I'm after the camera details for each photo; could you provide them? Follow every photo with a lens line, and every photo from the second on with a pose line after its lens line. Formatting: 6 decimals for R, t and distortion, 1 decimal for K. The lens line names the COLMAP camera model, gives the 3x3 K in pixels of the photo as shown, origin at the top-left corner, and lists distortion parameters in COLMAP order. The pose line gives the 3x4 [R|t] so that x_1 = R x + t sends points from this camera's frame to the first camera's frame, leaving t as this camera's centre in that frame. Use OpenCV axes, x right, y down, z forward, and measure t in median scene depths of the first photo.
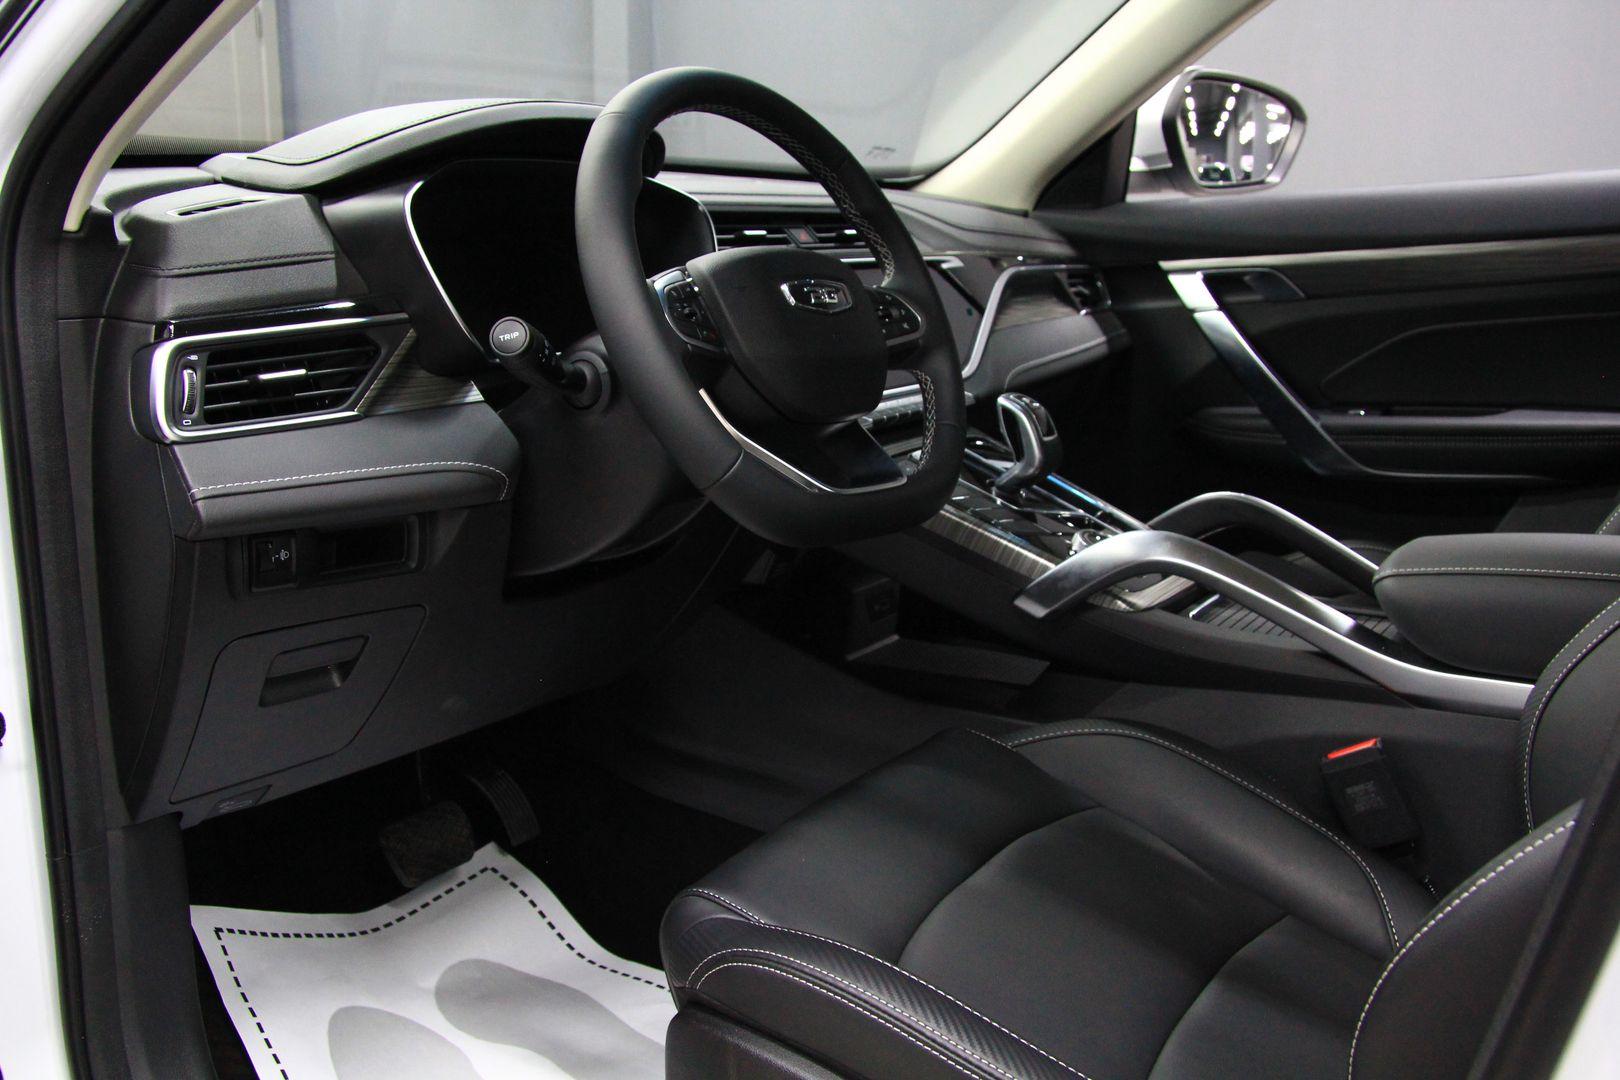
lens RADIAL K [[1537.0, 0, 810.0], [0, 1537.0, 540.0], [0, 0, 1]] dist [-0.076807, 0.005797]
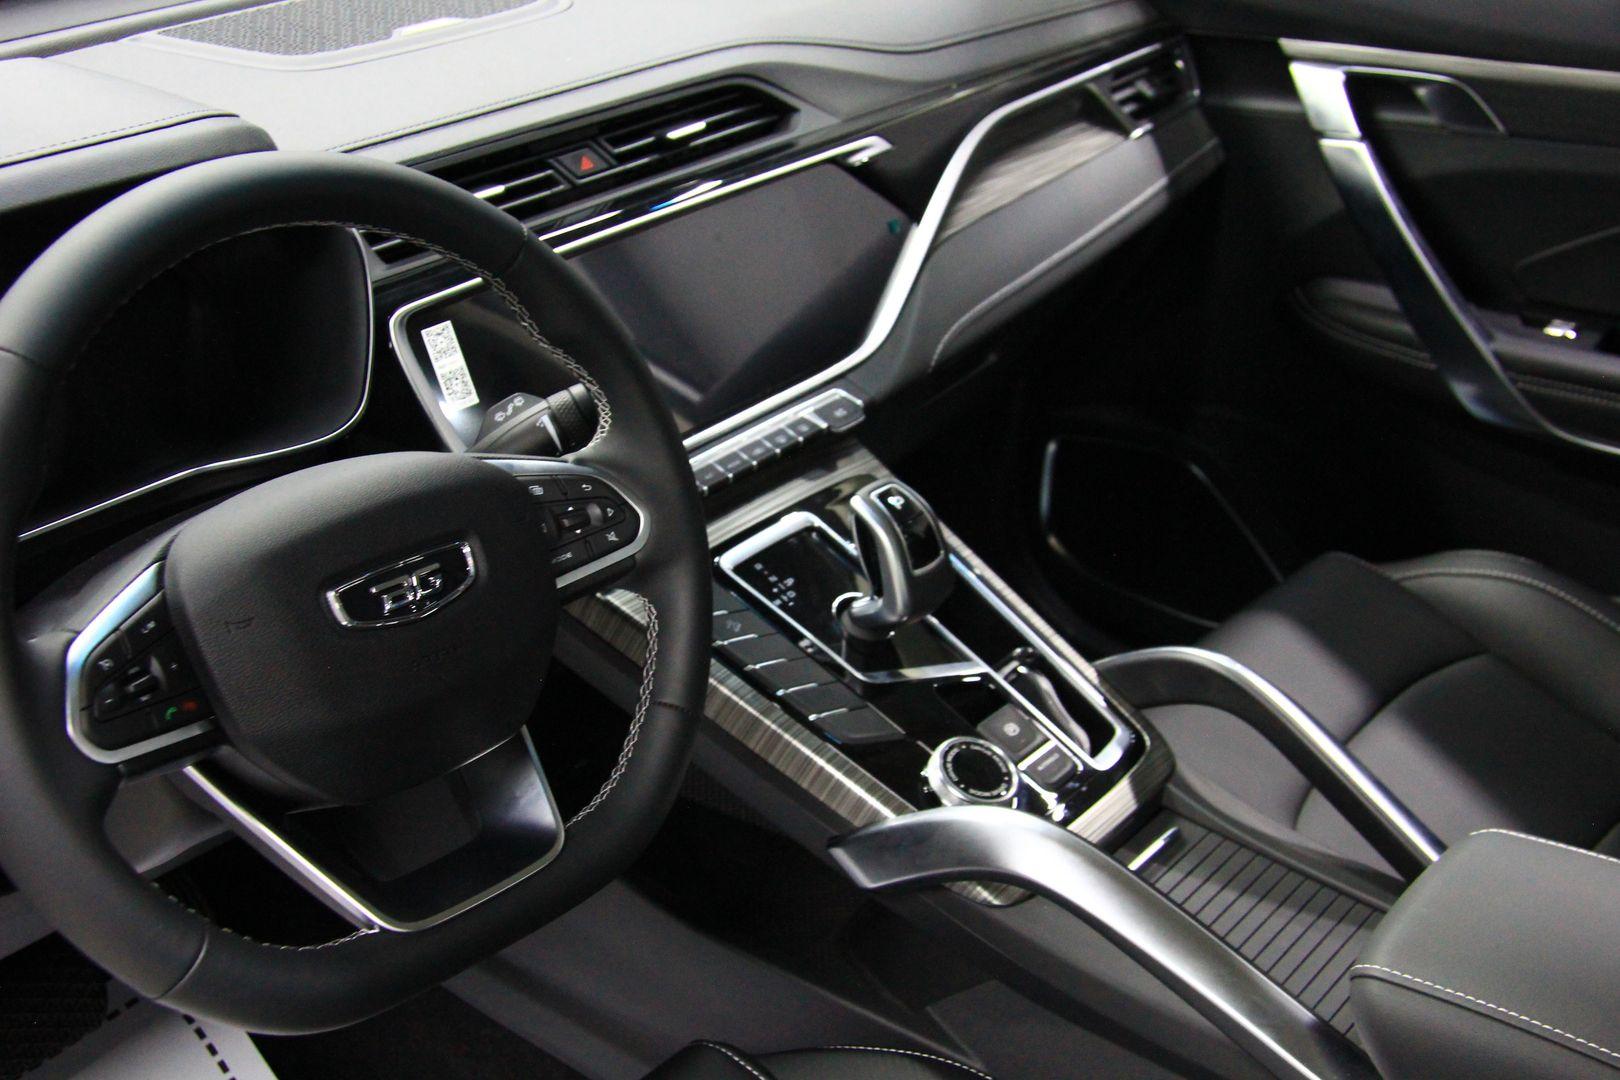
lens RADIAL K [[2050.1, 0, 810.0], [0, 2050.1, 540.0], [0, 0, 1]] dist [-0.005720, 0.383058]
pose [[0.994414, 0.075011, -0.074251, 0.183955], [-0.050695, 0.956484, 0.287347, -0.344169], [0.092574, -0.281978, 0.954944, 0.206152]]
